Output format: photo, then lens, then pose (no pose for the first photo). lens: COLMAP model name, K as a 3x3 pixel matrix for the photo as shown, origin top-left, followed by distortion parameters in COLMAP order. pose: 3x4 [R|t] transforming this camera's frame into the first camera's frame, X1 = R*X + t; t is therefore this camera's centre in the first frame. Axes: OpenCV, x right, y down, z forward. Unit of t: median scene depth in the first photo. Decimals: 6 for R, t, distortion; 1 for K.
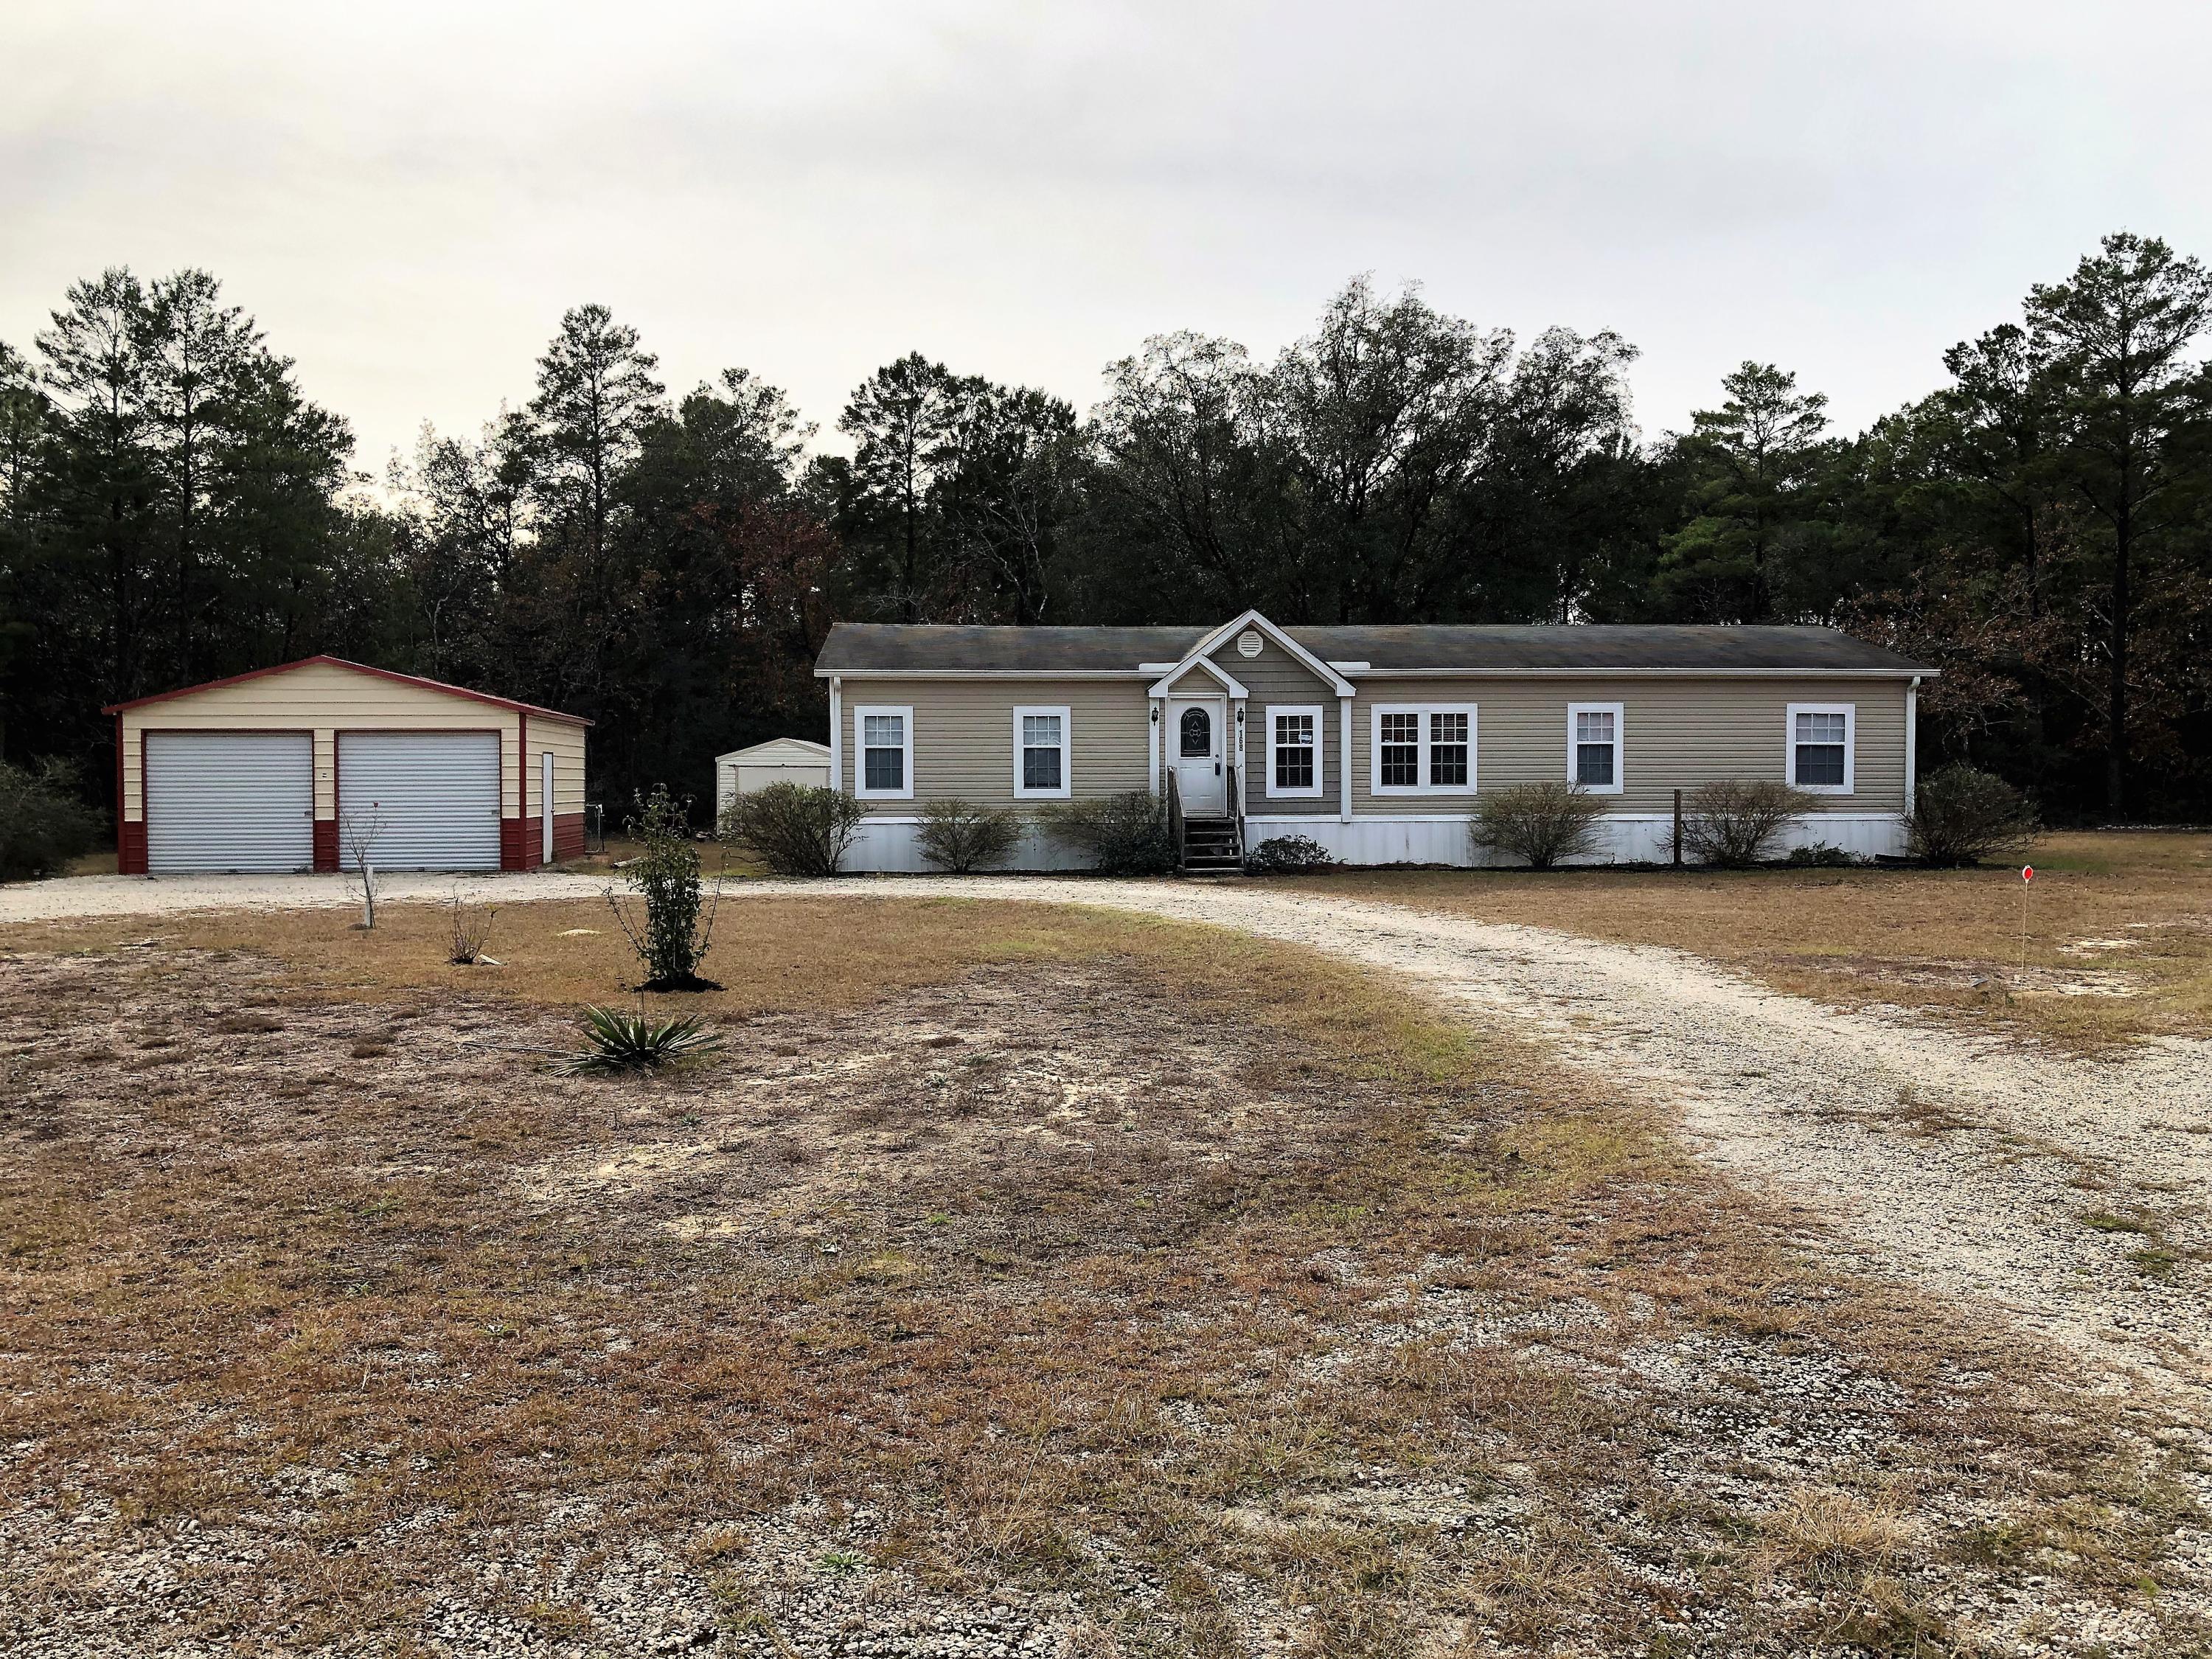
lens RADIAL K [[1835.3, 0, 1040.4], [0, 1835.3, 824.6], [0, 0, 1]] dist [0.021678, 0.006794]
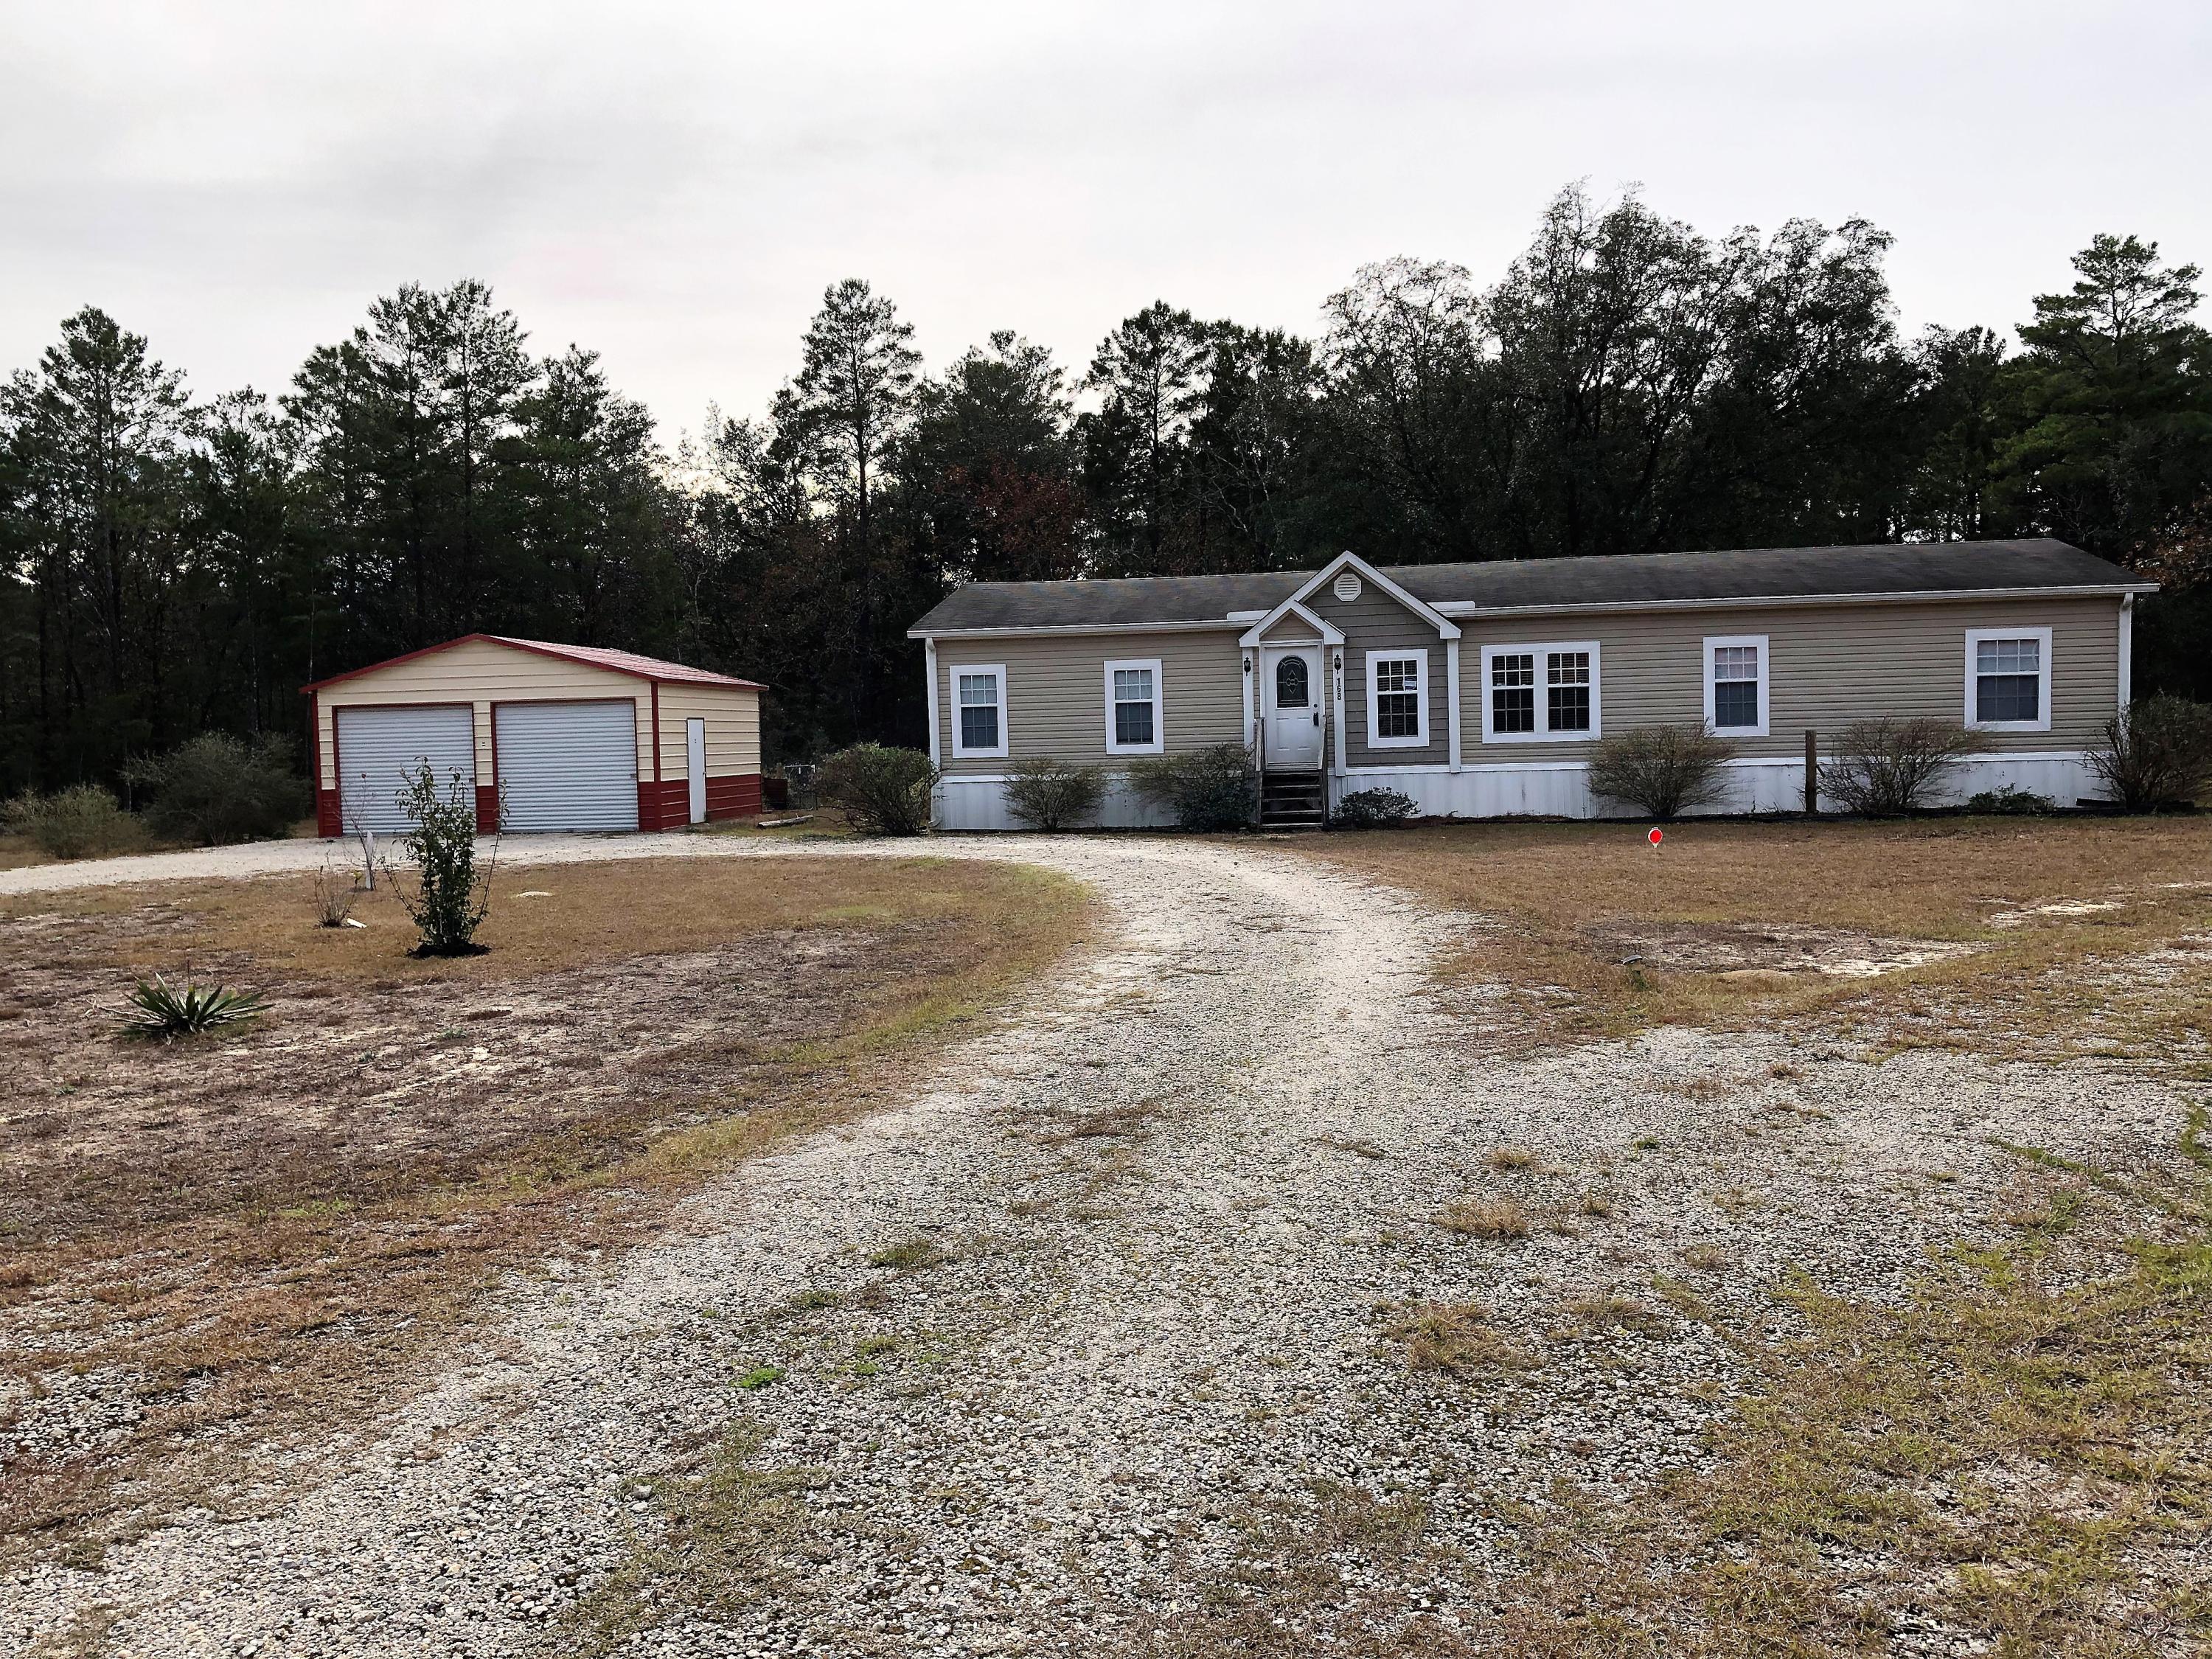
lens RADIAL K [[1824.4, 0, 1116.6], [0, 1824.4, 818.9], [0, 0, 1]] dist [0.021341, 0.001256]
pose [[0.970441, -0.010289, -0.241120, 0.223143], [0.016555, 0.999575, 0.023975, -0.002767], [0.240771, -0.027258, 0.970199, 0.047830]]
